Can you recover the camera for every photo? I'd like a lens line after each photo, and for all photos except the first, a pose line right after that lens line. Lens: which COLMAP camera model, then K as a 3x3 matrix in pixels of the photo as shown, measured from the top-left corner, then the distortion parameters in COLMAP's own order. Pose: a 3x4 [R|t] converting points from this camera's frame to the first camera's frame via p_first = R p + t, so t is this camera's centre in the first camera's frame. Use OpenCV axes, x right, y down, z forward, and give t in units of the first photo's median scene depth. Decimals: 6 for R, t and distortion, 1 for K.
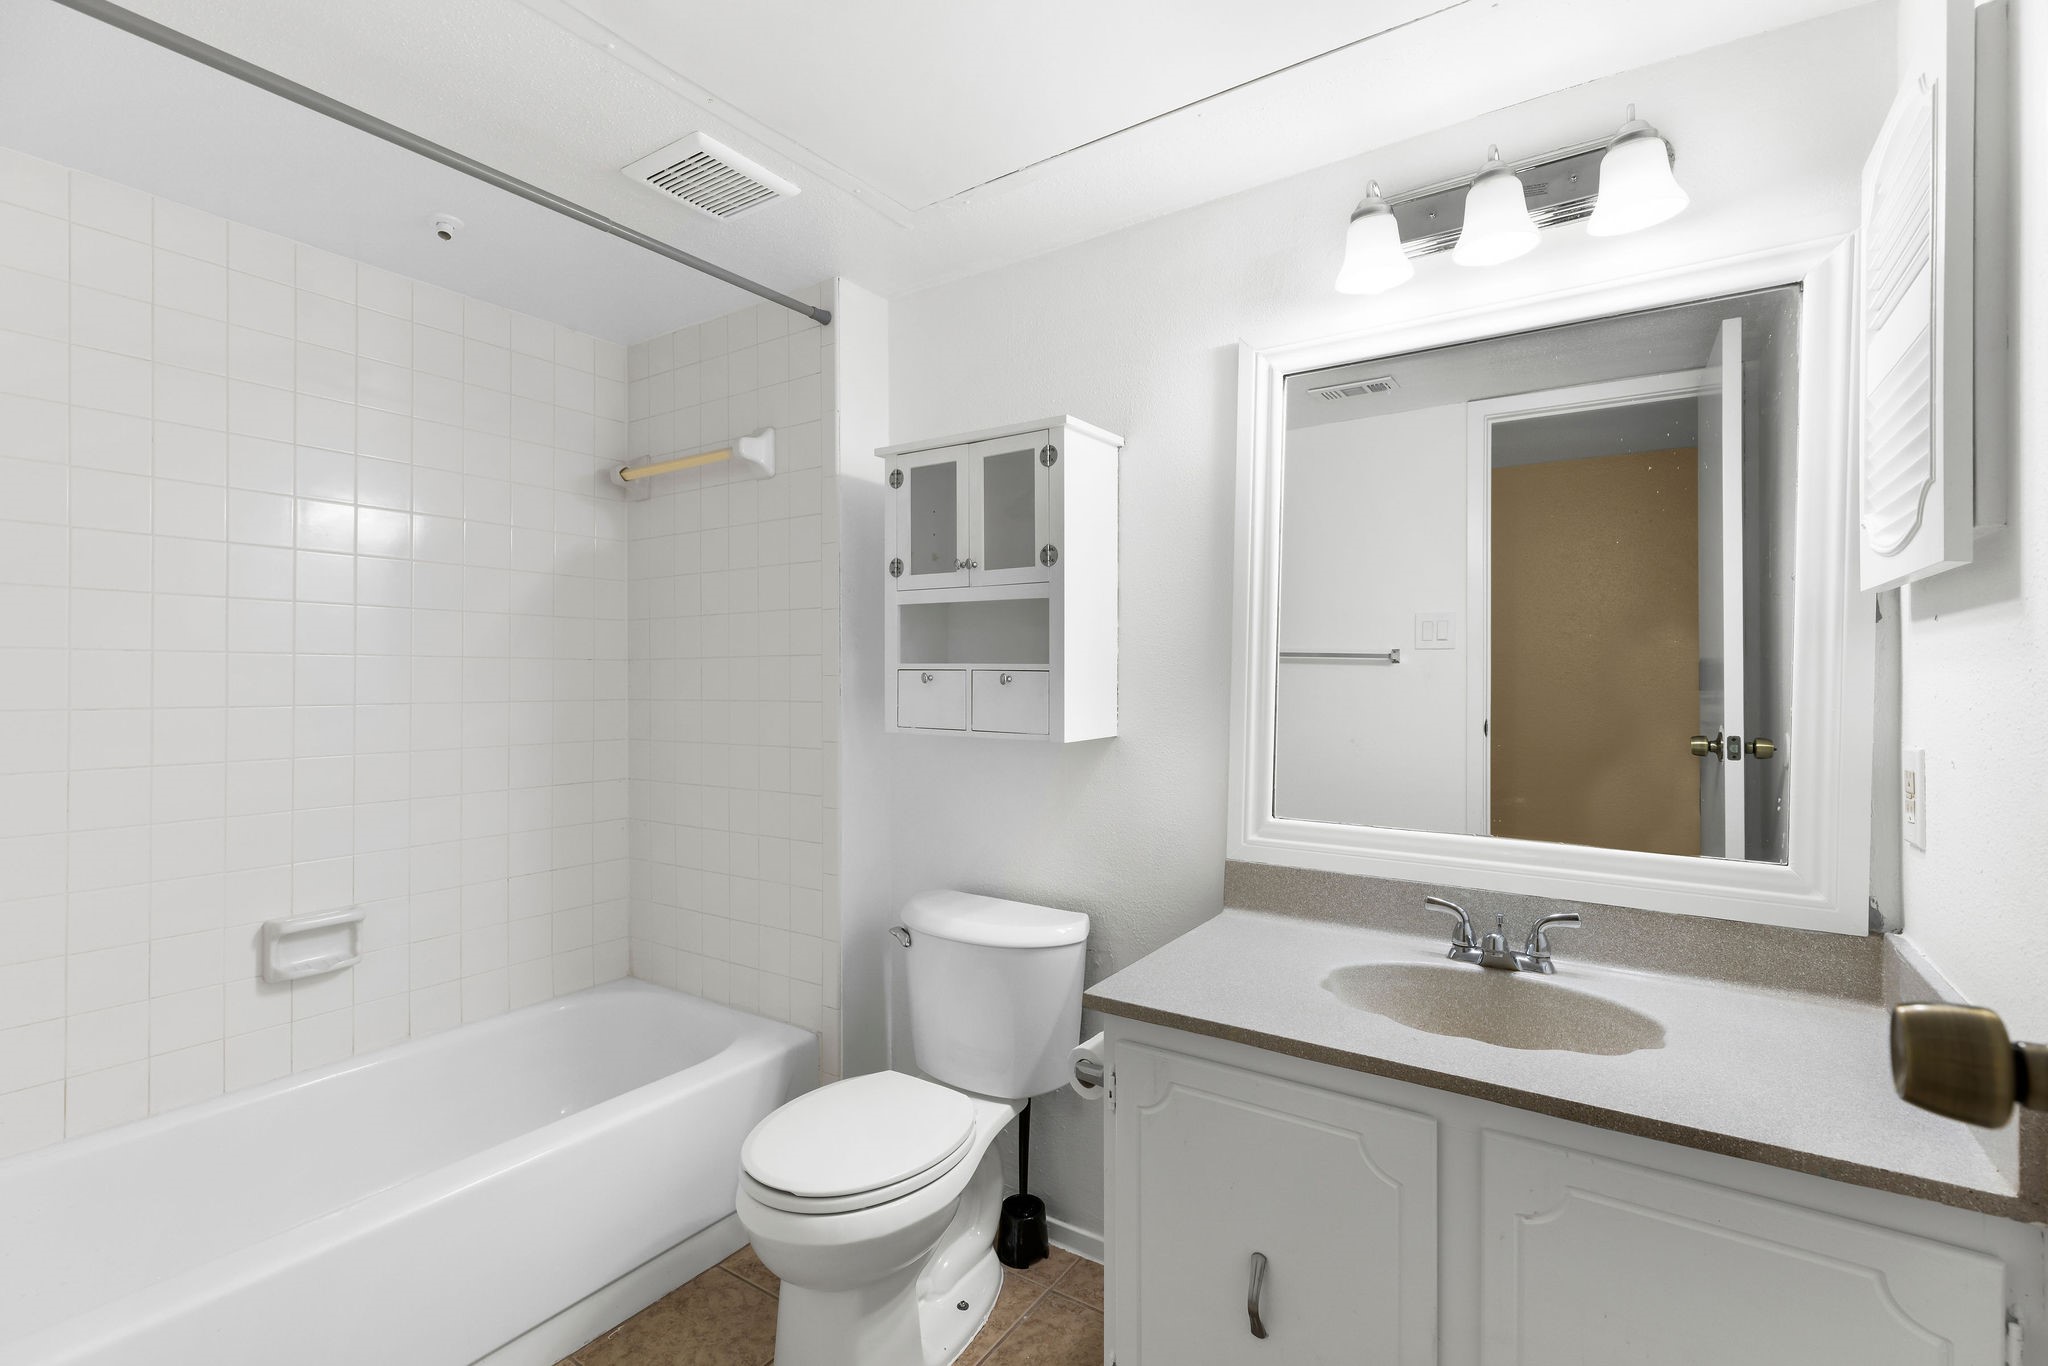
lens RADIAL K [[930.8, 0, 1022.8], [0, 930.8, 660.9], [0, 0, 1]] dist [0.000426, -0.000352]
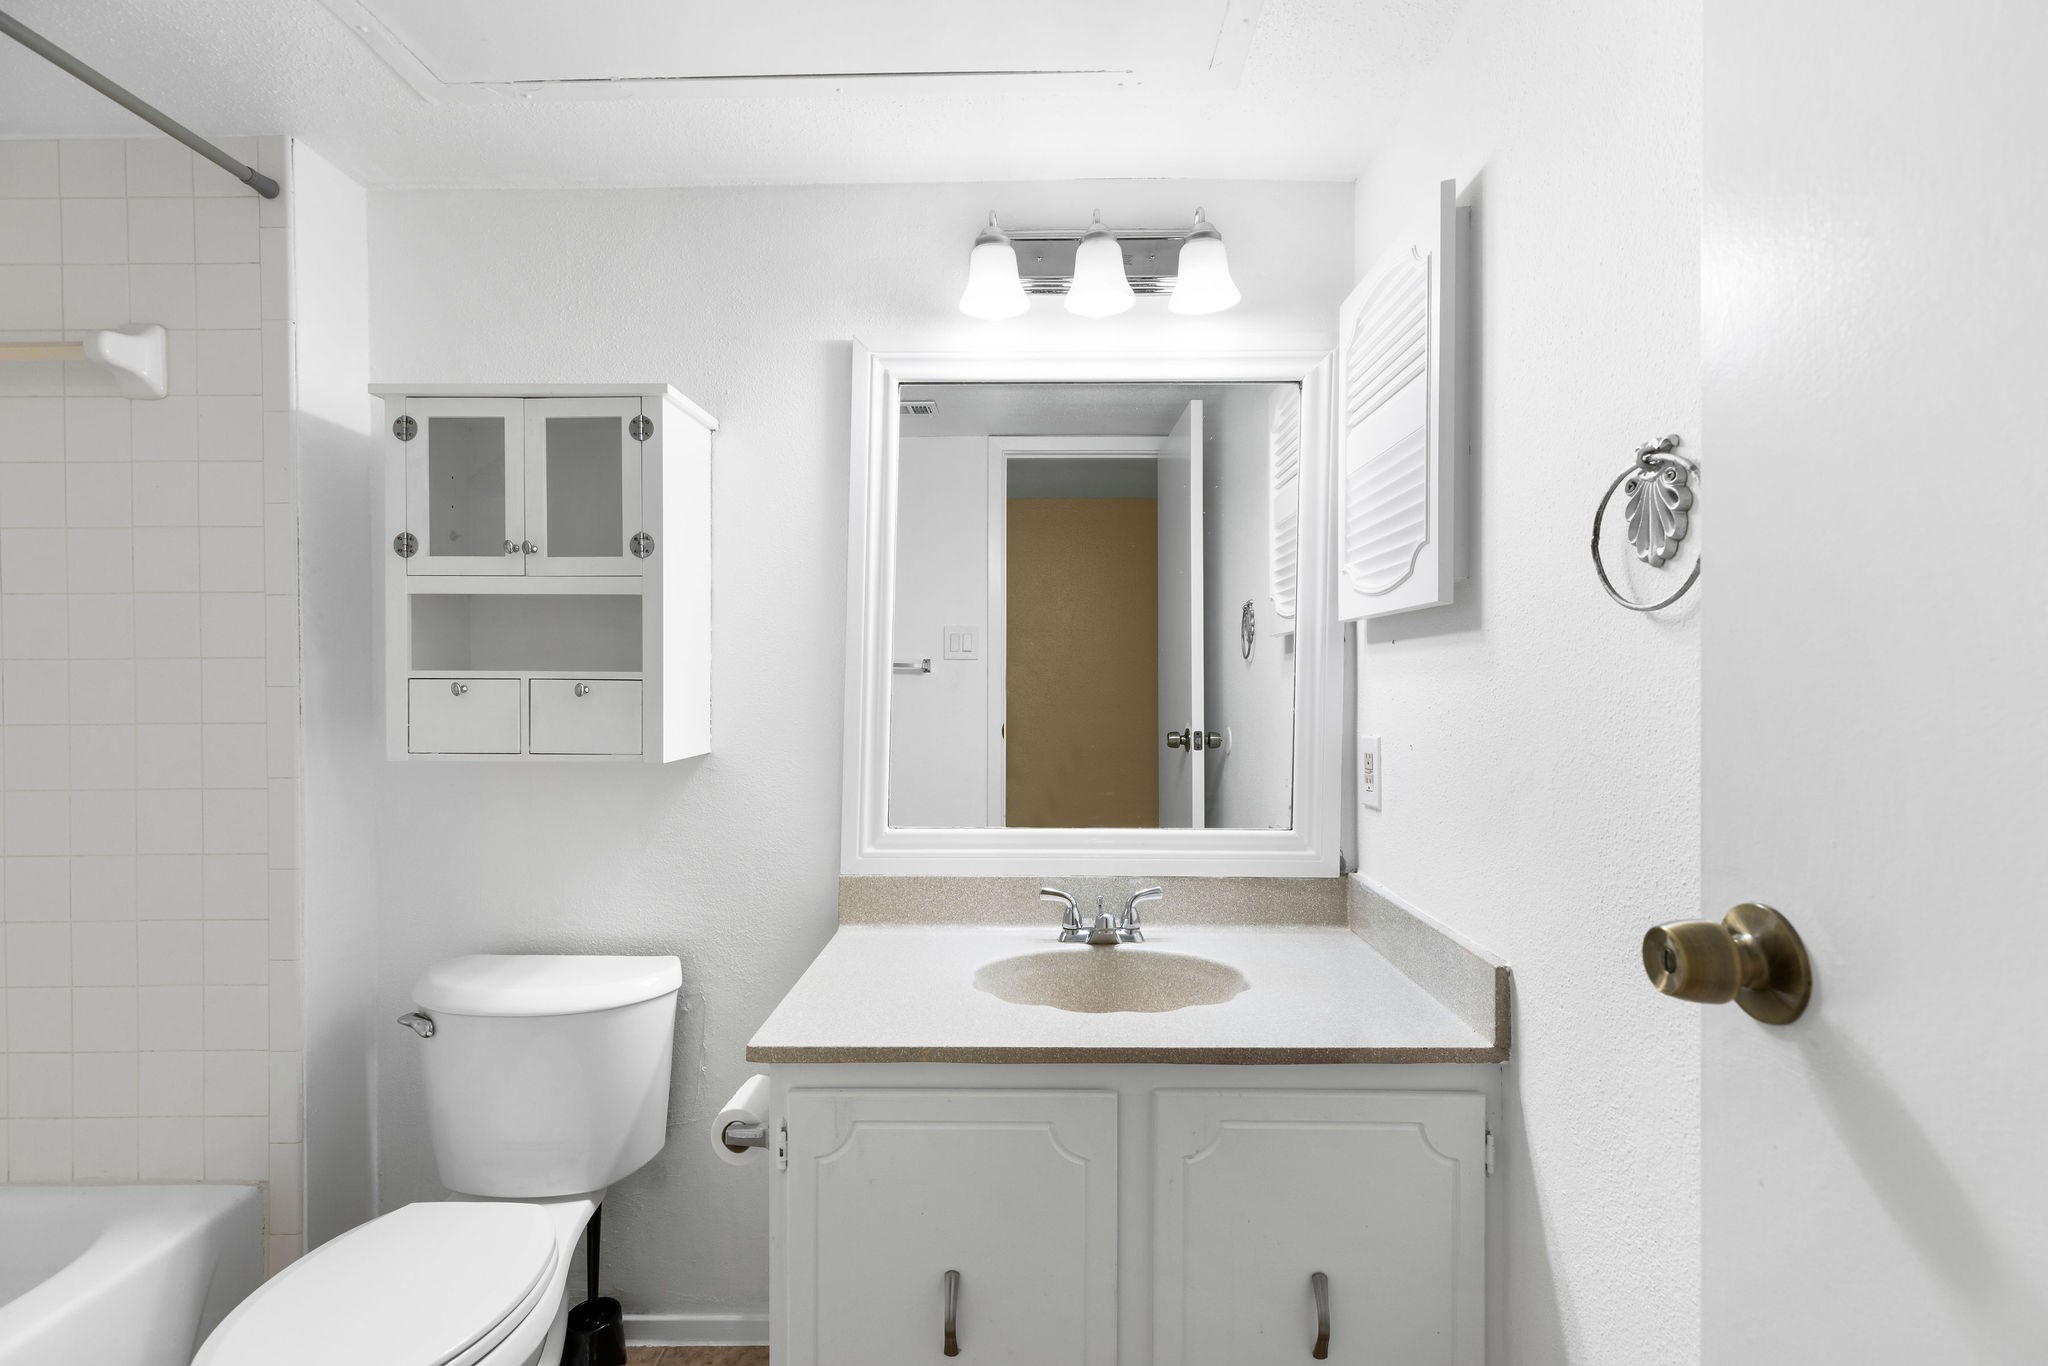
lens RADIAL K [[923.5, 0, 1028.0], [0, 923.5, 677.7], [0, 0, 1]] dist [0.002042, 0.001159]
pose [[0.834563, 0.001152, 0.550911, -0.149091], [-0.006095, 0.999956, 0.007142, 0.000478], [-0.550879, -0.009318, 0.834533, 0.098583]]
